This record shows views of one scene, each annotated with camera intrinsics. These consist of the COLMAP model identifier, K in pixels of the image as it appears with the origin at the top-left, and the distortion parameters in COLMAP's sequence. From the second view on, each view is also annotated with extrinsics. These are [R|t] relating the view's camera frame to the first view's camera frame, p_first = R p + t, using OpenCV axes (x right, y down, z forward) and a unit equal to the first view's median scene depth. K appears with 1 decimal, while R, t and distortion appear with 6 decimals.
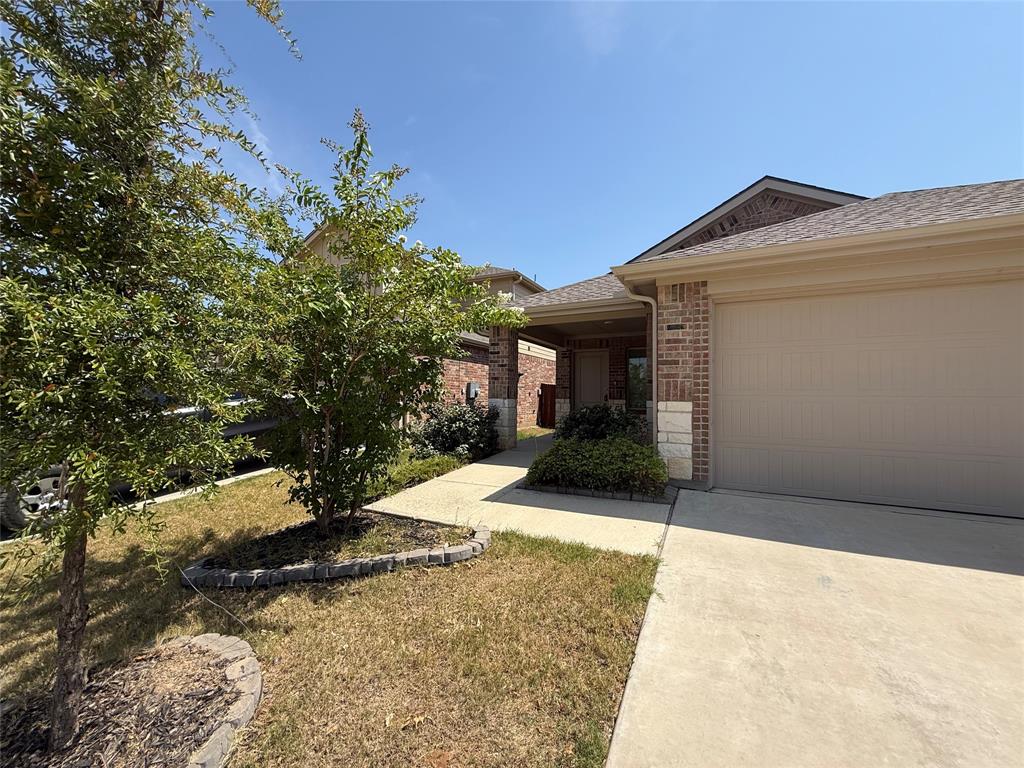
lens RADIAL K [[408.9, 0, 510.0], [0, 408.9, 384.3], [0, 0, 1]] dist [0.000495, 0.000006]
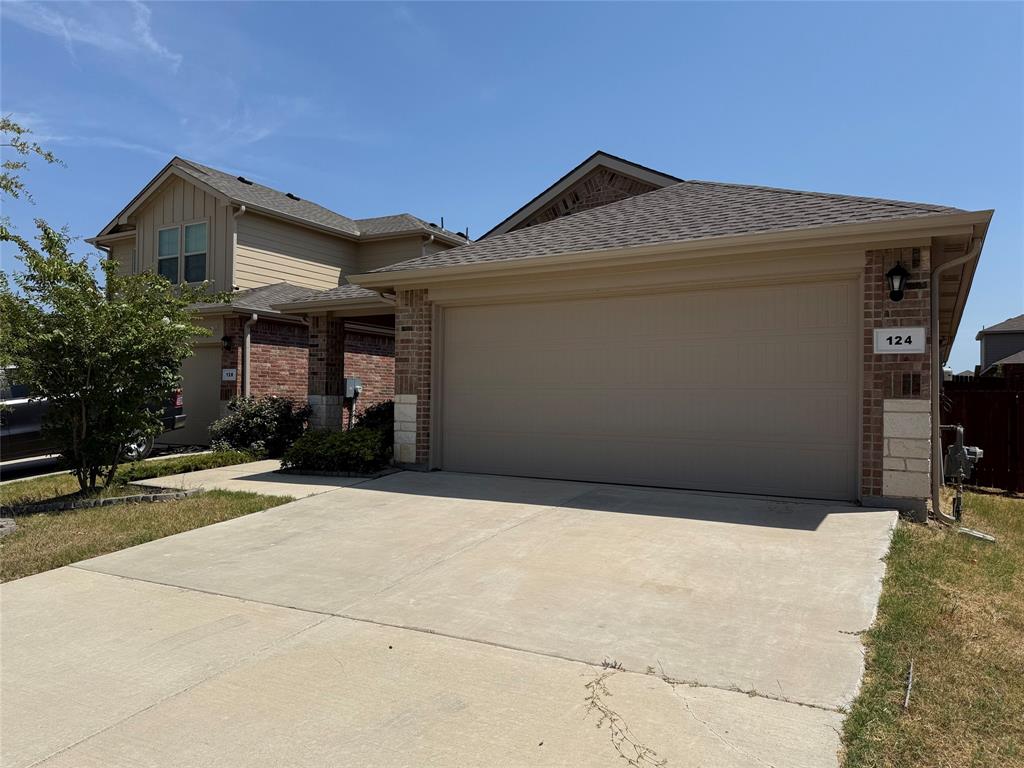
lens RADIAL K [[731.1, 0, 512.0], [0, 731.1, 384.0], [0, 0, 1]] dist [0.182059, -0.335778]
pose [[0.997690, 0.001648, -0.067906, 0.617190], [-0.001505, 0.999997, 0.002159, 0.006145], [0.067910, -0.002052, 0.997689, -0.747549]]
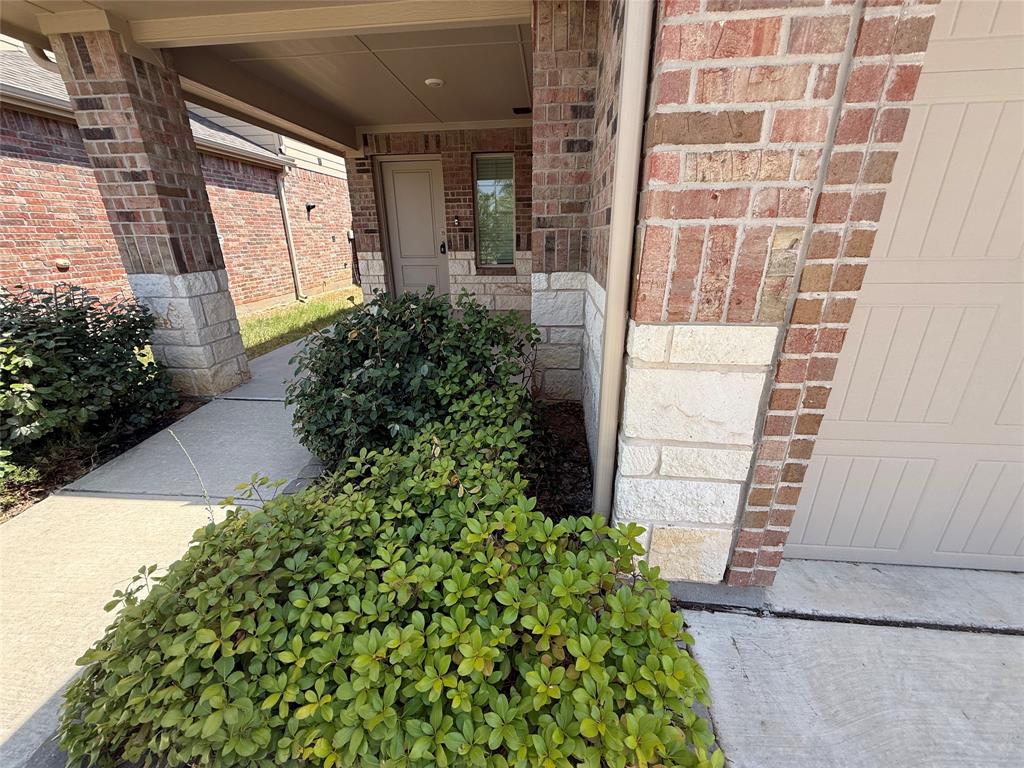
lens RADIAL K [[408.9, 0, 510.0], [0, 408.9, 384.3], [0, 0, 1]] dist [0.000495, 0.000006]
pose [[0.932724, -0.144728, 0.330272, 0.162404], [0.010726, 0.926650, 0.375773, -0.010769], [-0.360431, -0.346950, 0.865861, 0.613061]]
